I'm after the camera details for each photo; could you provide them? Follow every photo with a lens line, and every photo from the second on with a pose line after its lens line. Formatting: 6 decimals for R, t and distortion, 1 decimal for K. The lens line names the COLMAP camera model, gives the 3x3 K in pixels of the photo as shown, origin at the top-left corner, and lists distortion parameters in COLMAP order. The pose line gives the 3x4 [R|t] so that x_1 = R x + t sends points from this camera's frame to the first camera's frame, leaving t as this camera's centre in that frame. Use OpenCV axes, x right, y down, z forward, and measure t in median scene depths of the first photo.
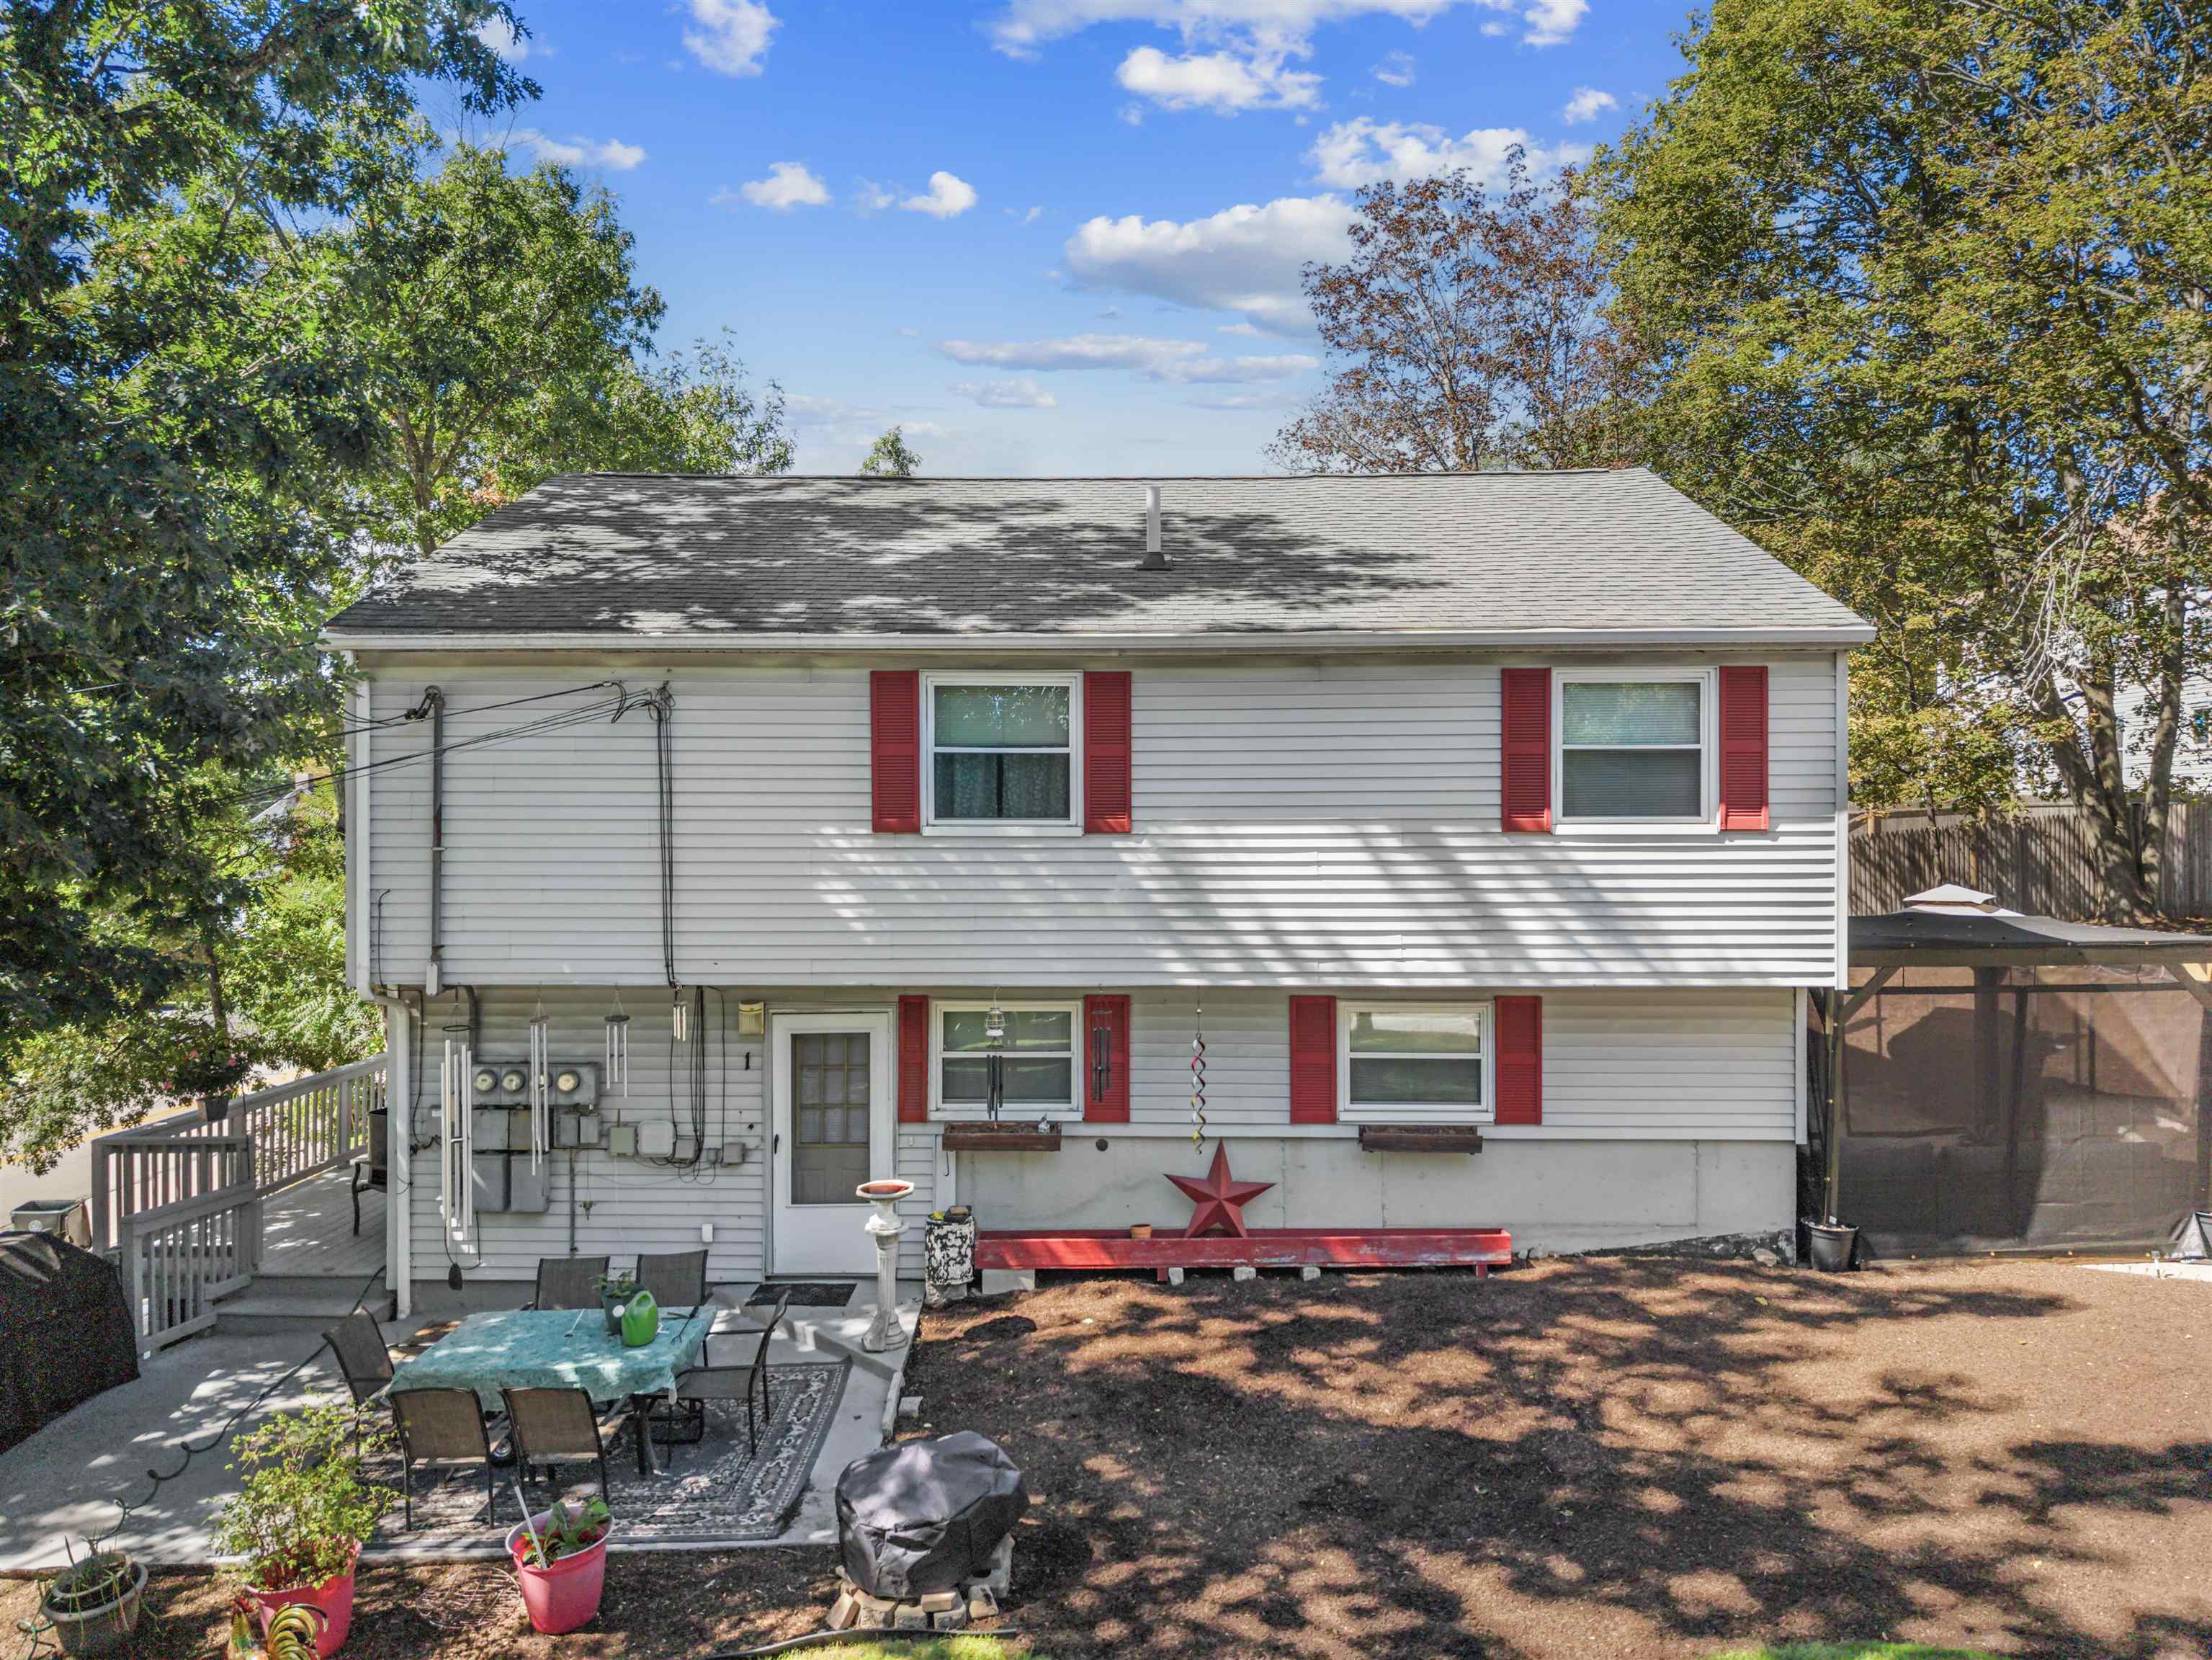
lens RADIAL K [[1487.3, 0, 1106.0], [0, 1487.3, 830.0], [0, 0, 1]] dist [0.073354, -0.083861]
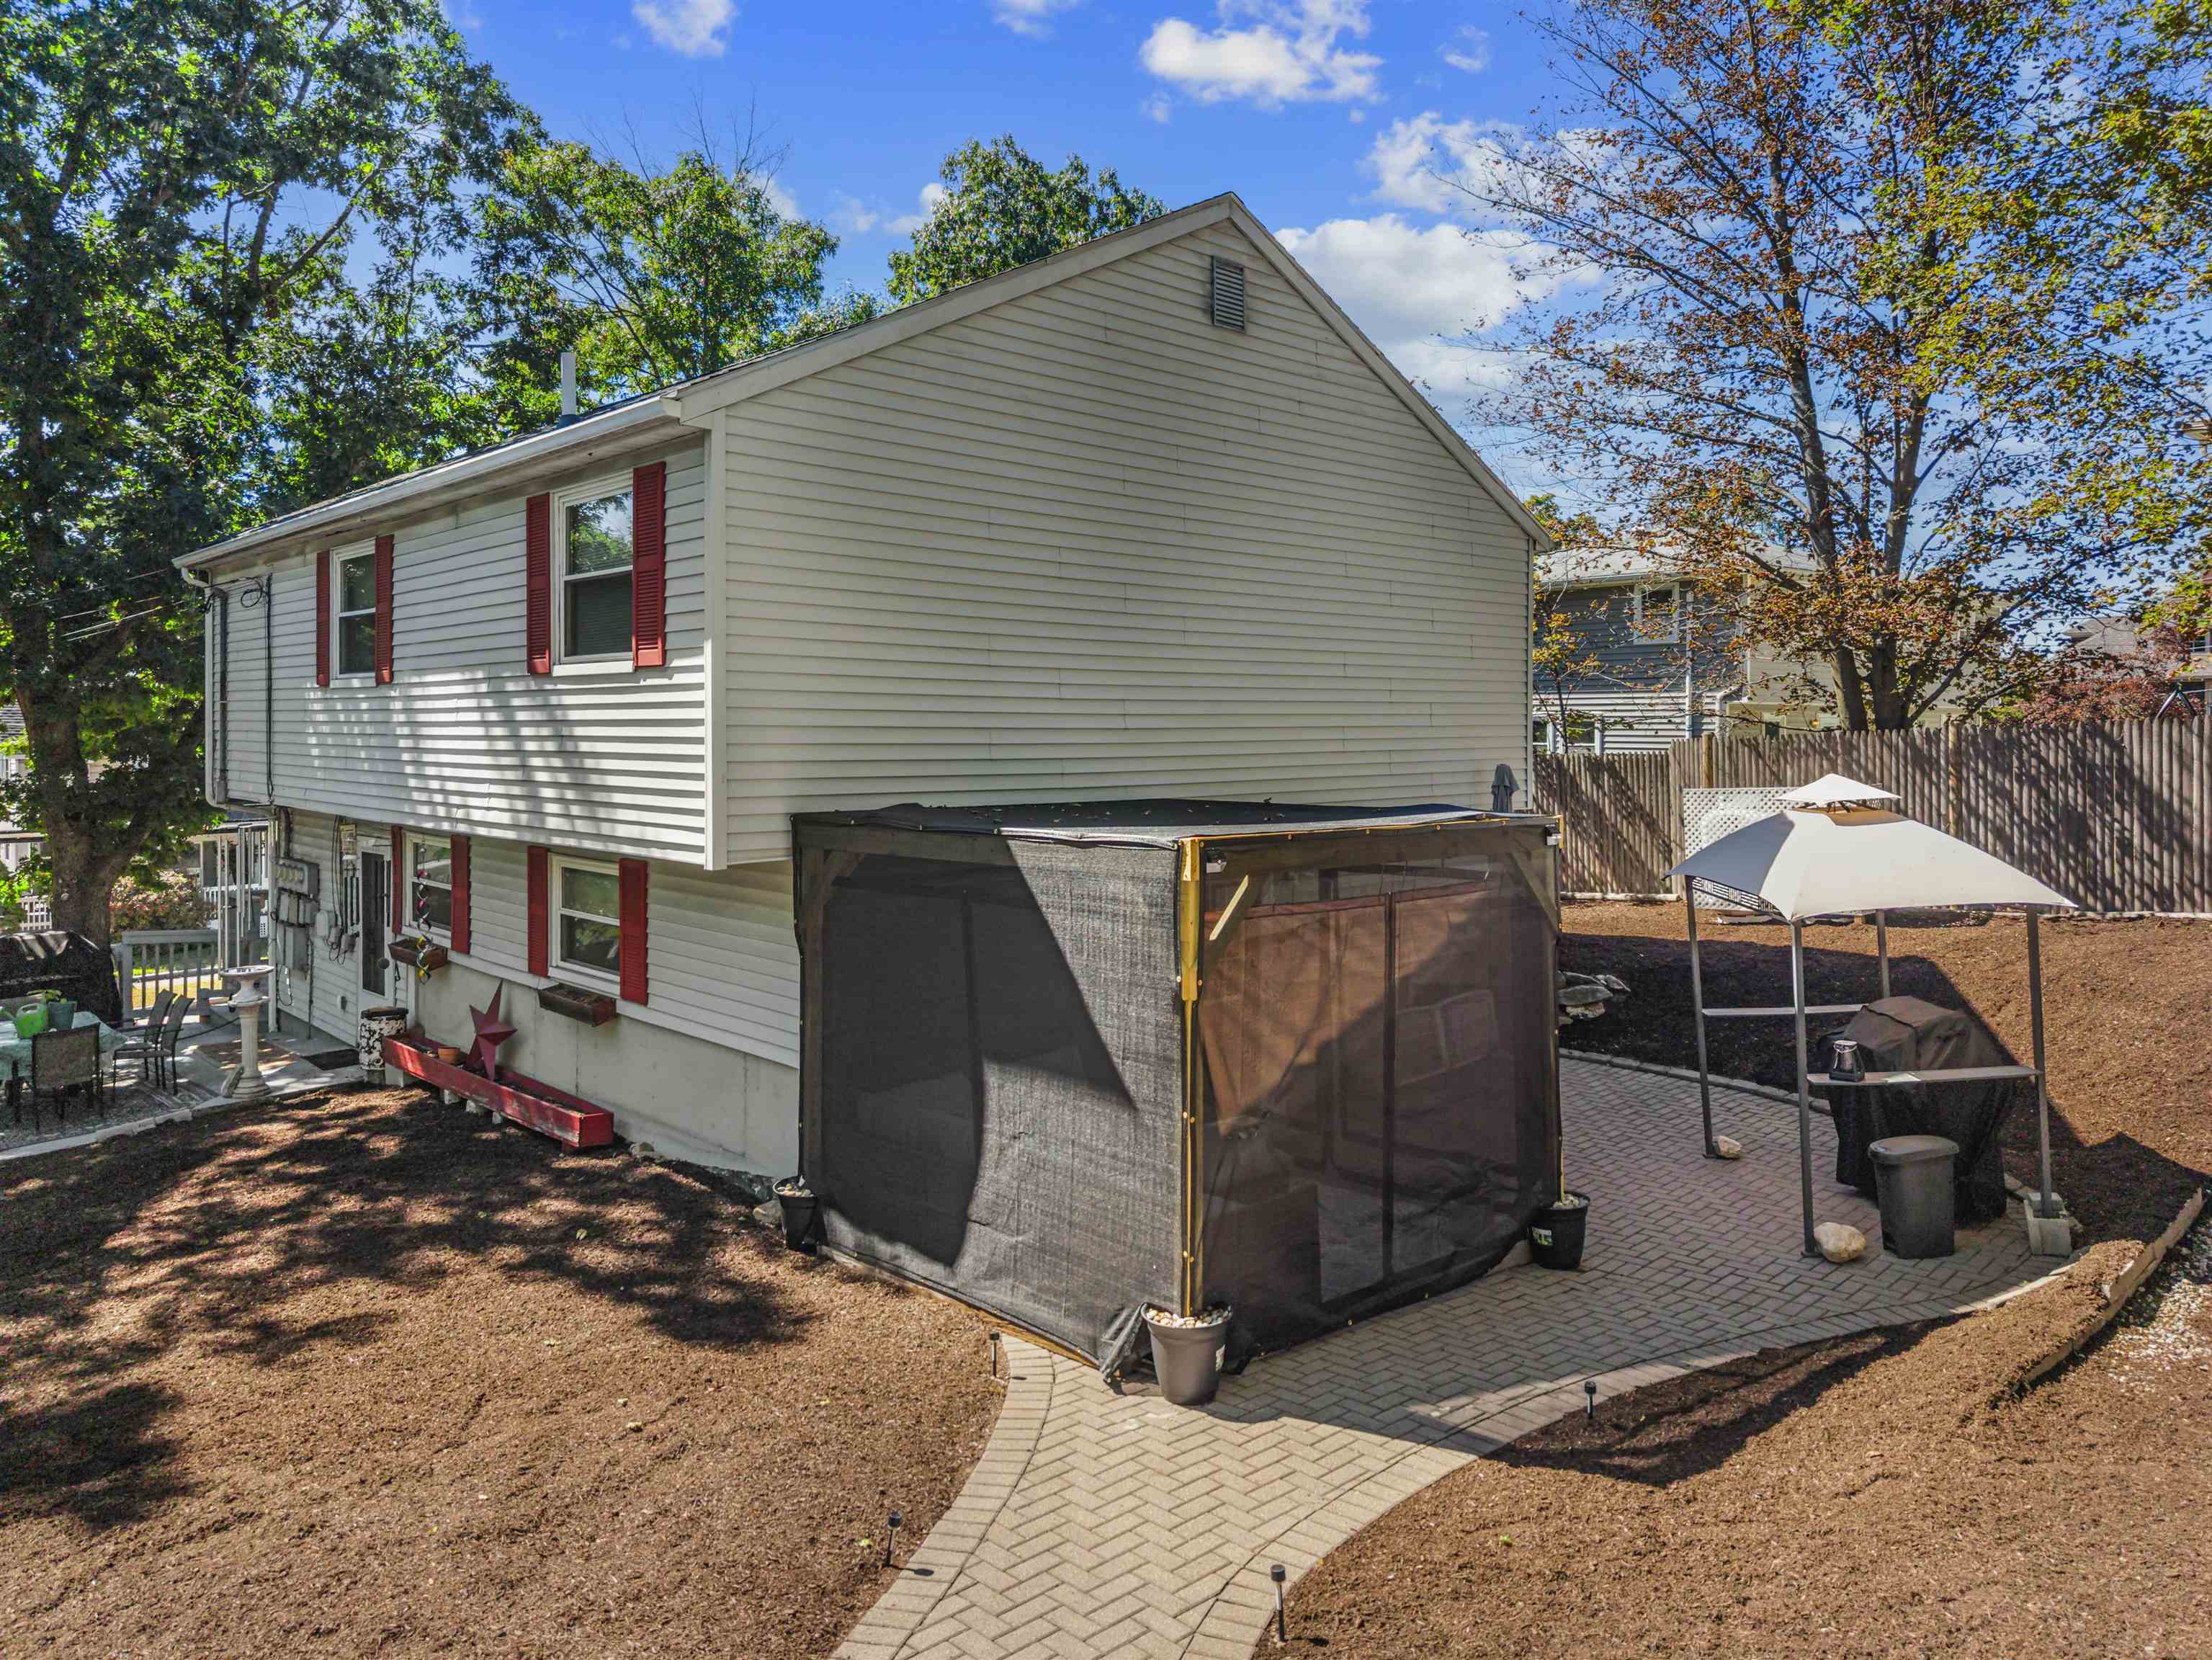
lens RADIAL K [[1487.3, 0, 1106.0], [0, 1487.3, 830.0], [0, 0, 1]] dist [0.073354, -0.083861]
pose [[0.678009, 0.052475, -0.733179, 1.142523], [-0.003502, 0.997668, 0.068167, 0.030727], [0.735046, -0.043651, 0.676611, 0.617335]]
